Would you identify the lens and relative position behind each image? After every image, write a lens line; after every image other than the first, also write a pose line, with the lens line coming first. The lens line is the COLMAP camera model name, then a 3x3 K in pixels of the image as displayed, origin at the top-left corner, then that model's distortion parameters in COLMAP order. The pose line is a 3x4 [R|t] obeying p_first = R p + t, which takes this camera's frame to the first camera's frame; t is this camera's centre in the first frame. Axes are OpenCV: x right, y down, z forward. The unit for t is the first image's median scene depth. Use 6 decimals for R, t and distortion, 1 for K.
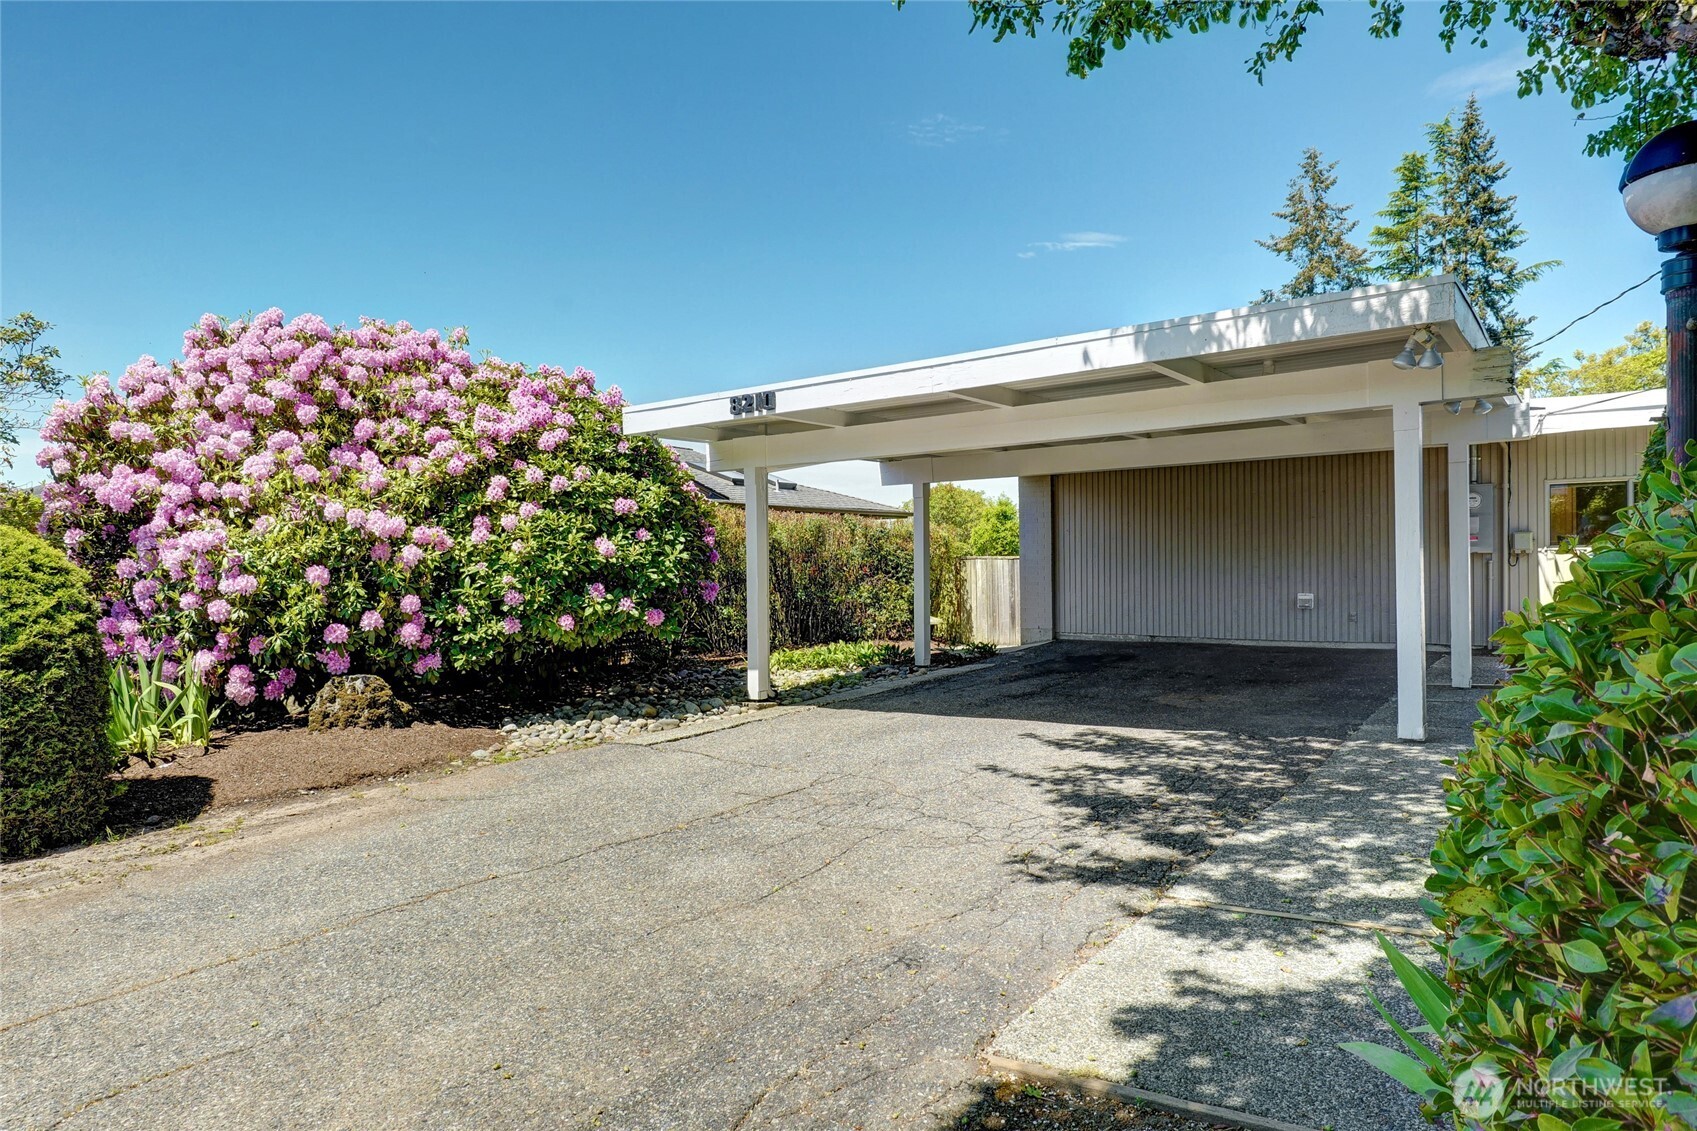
lens RADIAL K [[1030.4, 0, 848.0], [0, 1030.4, 564.0], [0, 0, 1]] dist [-0.001716, -0.000098]
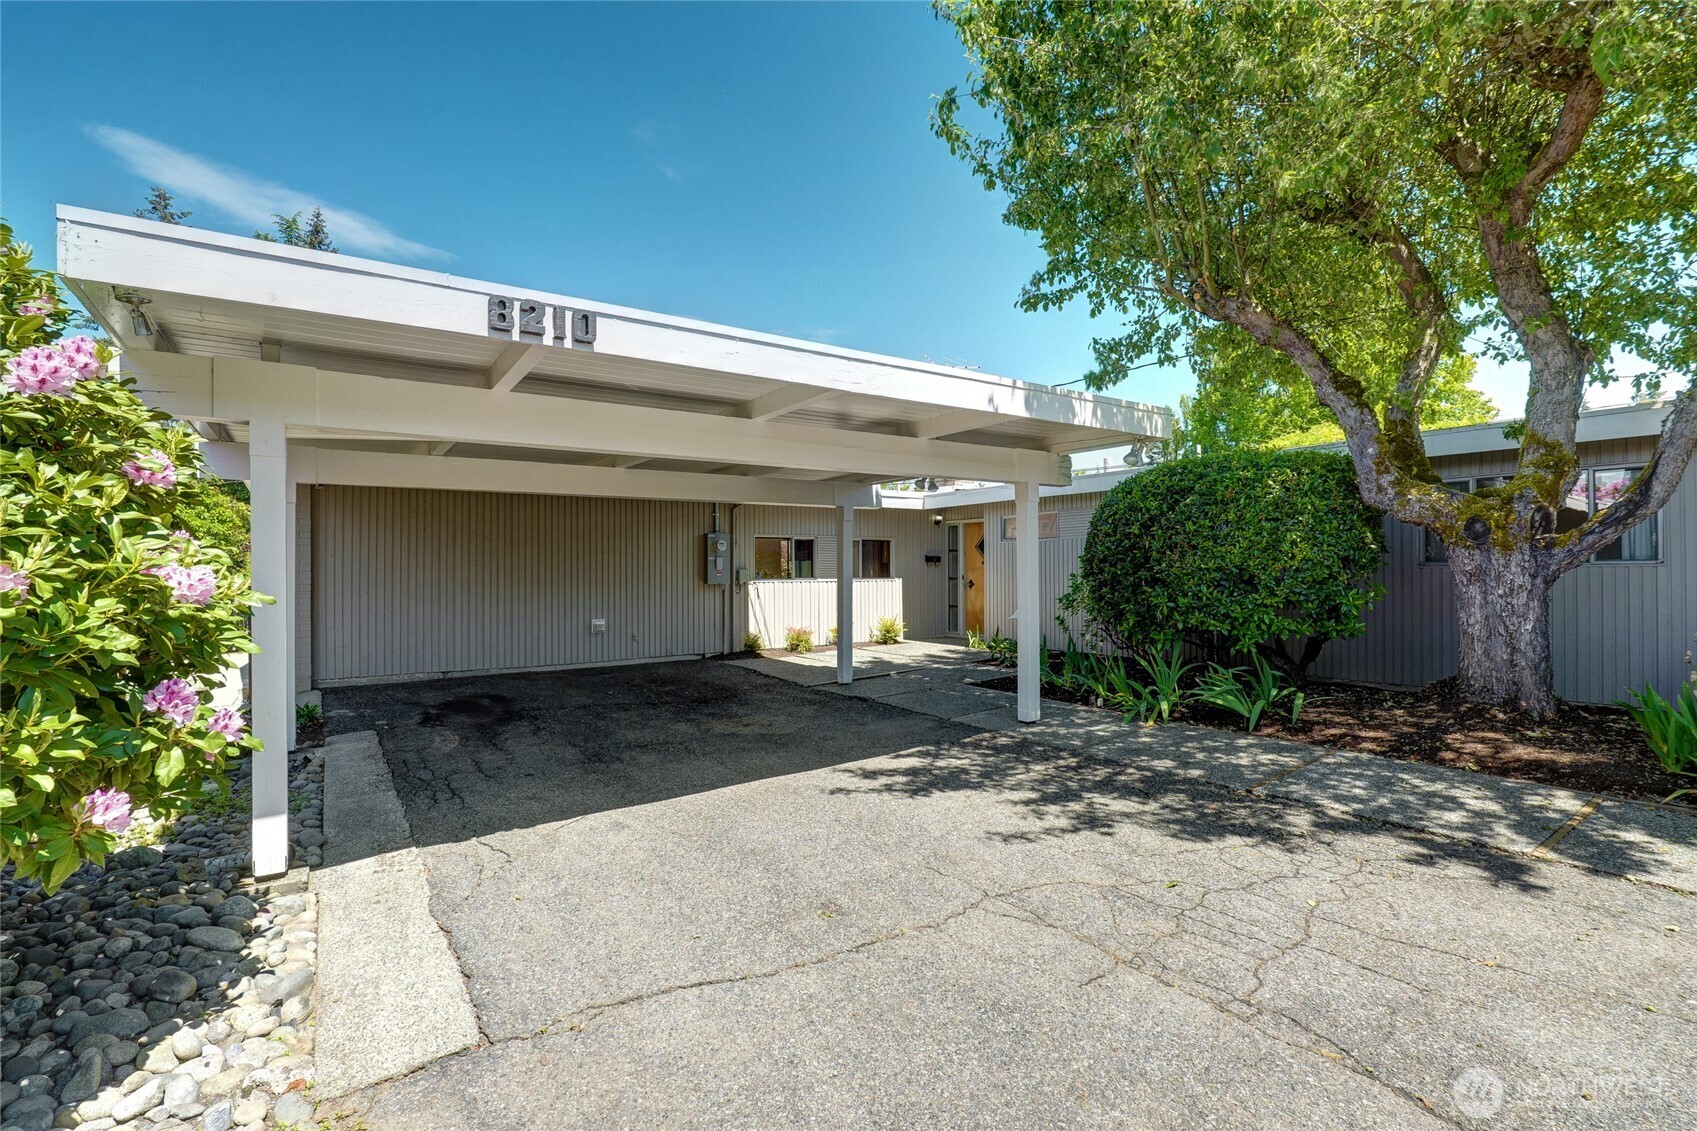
lens RADIAL K [[791.3, 0, 846.2], [0, 791.3, 571.0], [0, 0, 1]] dist [0.000835, 0.000004]
pose [[0.305760, 0.015103, 0.951989, -0.296209], [0.001051, 0.999868, -0.016200, -0.009742], [-0.952108, 0.005954, 0.305704, 0.478997]]
